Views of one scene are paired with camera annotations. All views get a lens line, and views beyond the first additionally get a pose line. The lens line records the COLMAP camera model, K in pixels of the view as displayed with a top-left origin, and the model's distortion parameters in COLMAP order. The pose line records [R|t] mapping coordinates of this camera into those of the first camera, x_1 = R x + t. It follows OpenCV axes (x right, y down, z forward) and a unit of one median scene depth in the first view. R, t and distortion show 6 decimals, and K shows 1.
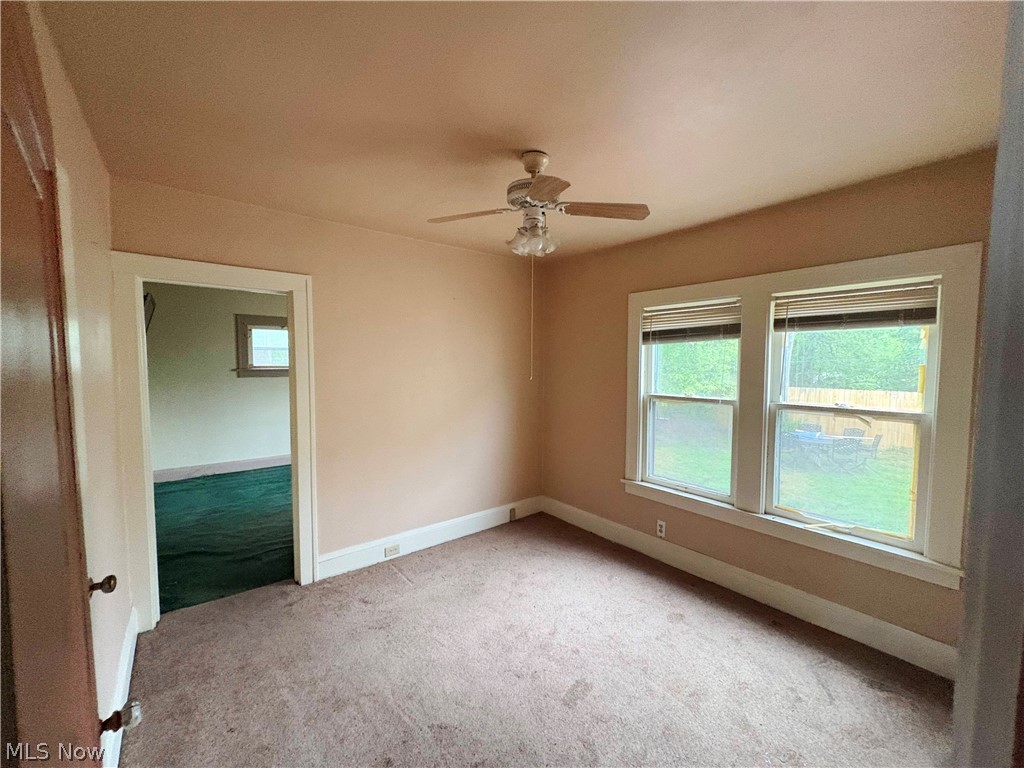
lens RADIAL K [[410.1, 0, 511.0], [0, 410.1, 385.0], [0, 0, 1]] dist [0.001023, -0.000041]
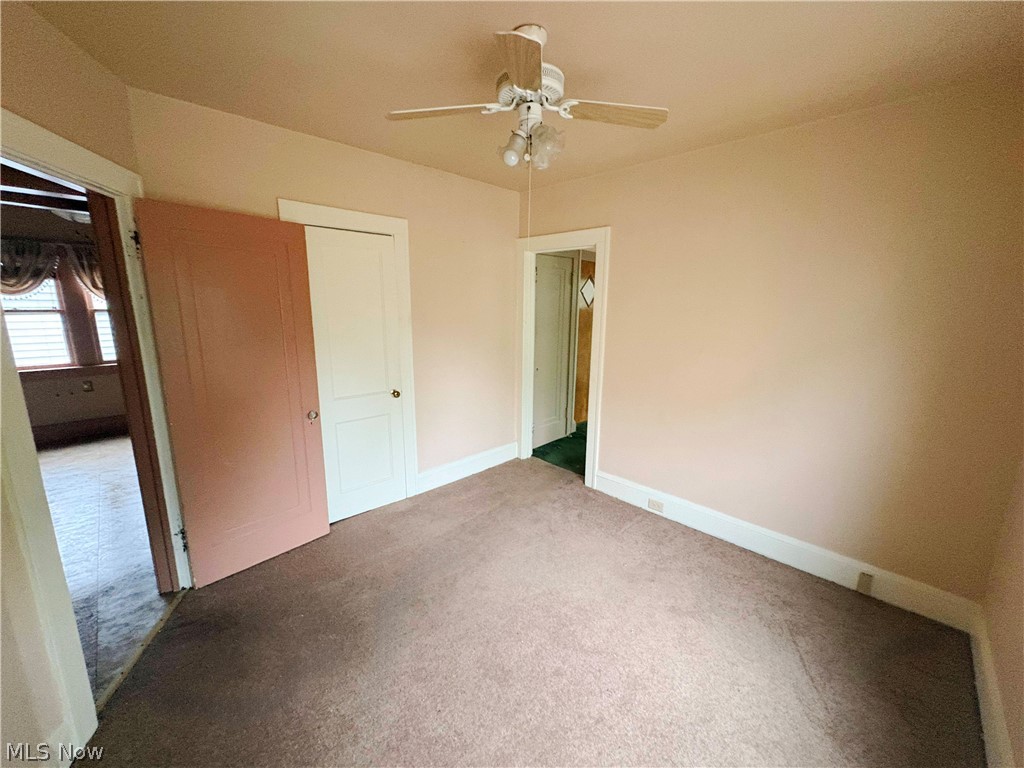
lens RADIAL K [[410.1, 0, 518.0], [0, 410.1, 386.4], [0, 0, 1]] dist [0.001023, -0.000041]
pose [[0.115457, 0.195891, -0.973805, 0.584976], [-0.079289, 0.979051, 0.187546, -0.027619], [0.990143, 0.055559, 0.128570, 0.564067]]
